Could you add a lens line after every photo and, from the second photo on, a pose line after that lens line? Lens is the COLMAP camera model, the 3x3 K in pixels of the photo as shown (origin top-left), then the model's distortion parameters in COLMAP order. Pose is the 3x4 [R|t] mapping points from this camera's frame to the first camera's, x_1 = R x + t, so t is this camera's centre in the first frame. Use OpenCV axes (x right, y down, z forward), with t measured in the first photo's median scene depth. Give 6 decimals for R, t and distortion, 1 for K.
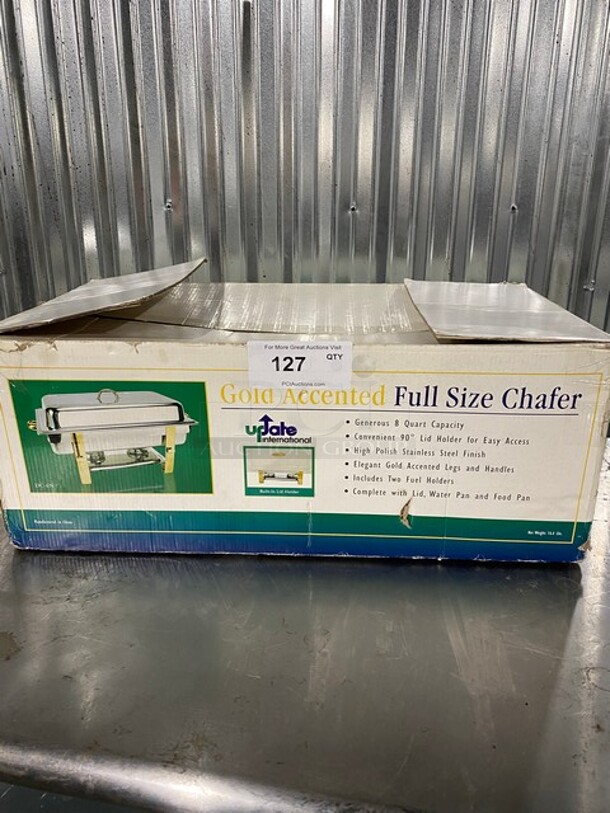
lens RADIAL K [[639.0, 0, 305.1], [0, 639.0, 402.4], [0, 0, 1]] dist [0.014962, -0.019107]
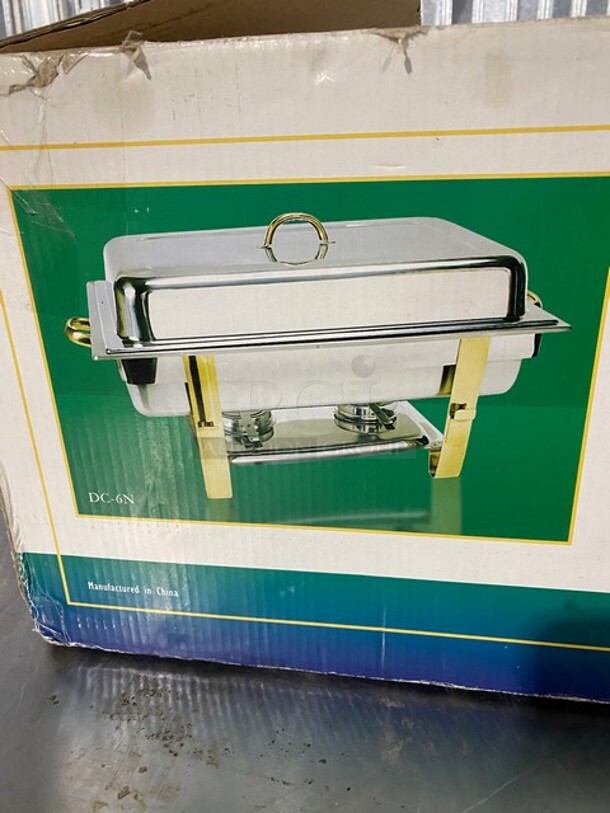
lens RADIAL K [[639.0, 0, 305.9], [0, 639.0, 409.8], [0, 0, 1]] dist [0.014962, -0.019107]
pose [[0.991634, 0.021155, -0.127333, -0.250275], [-0.019959, 0.999744, 0.010662, 0.071954], [0.127526, -0.008032, 0.991803, 0.651135]]
